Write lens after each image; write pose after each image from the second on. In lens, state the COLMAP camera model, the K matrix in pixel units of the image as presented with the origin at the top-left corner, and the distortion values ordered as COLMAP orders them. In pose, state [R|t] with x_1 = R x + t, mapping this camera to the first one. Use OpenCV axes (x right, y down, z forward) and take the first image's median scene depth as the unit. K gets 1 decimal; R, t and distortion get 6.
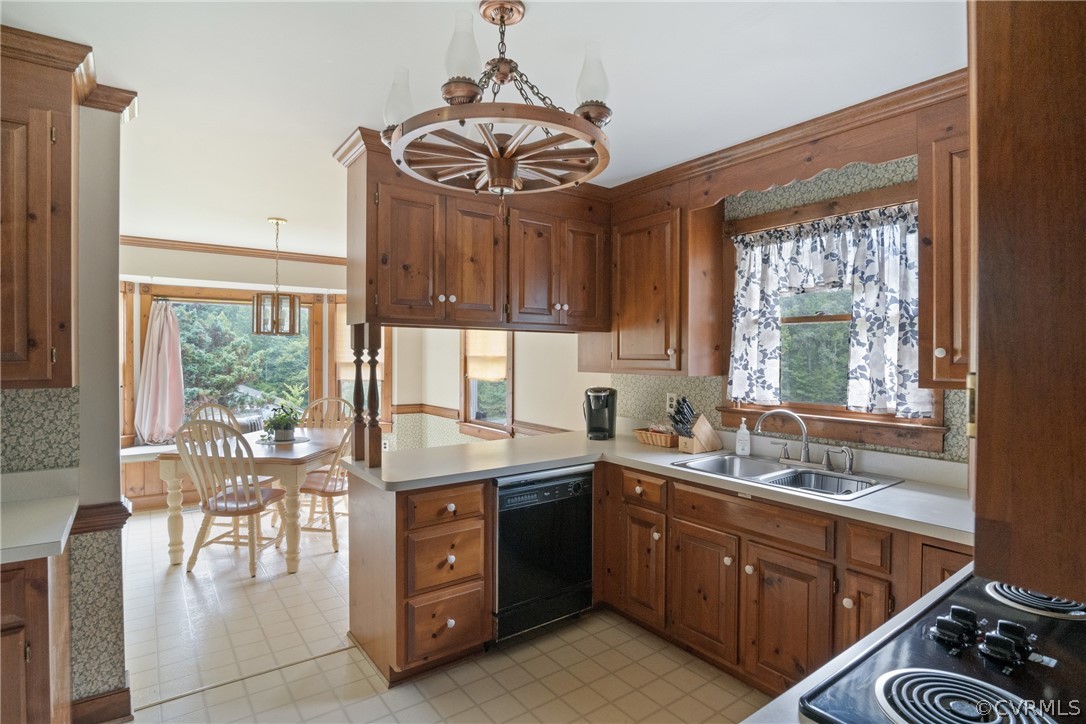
lens RADIAL K [[548.8, 0, 543.0], [0, 548.8, 362.0], [0, 0, 1]] dist [-0.002492, -0.000238]
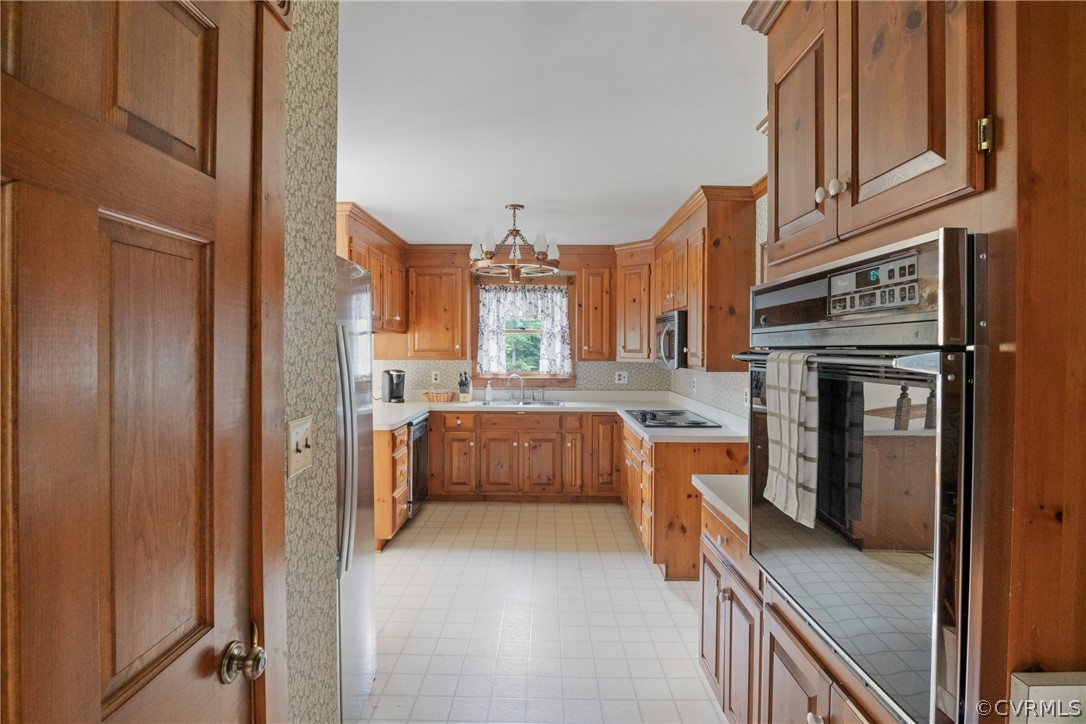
lens RADIAL K [[528.8, 0, 543.0], [0, 528.8, 362.0], [0, 0, 1]] dist [0.000027, -0.000002]
pose [[0.606066, -0.017634, 0.795219, -1.033238], [0.010279, 0.999844, 0.014338, 0.010052], [-0.795348, -0.000516, 0.606153, -0.284130]]
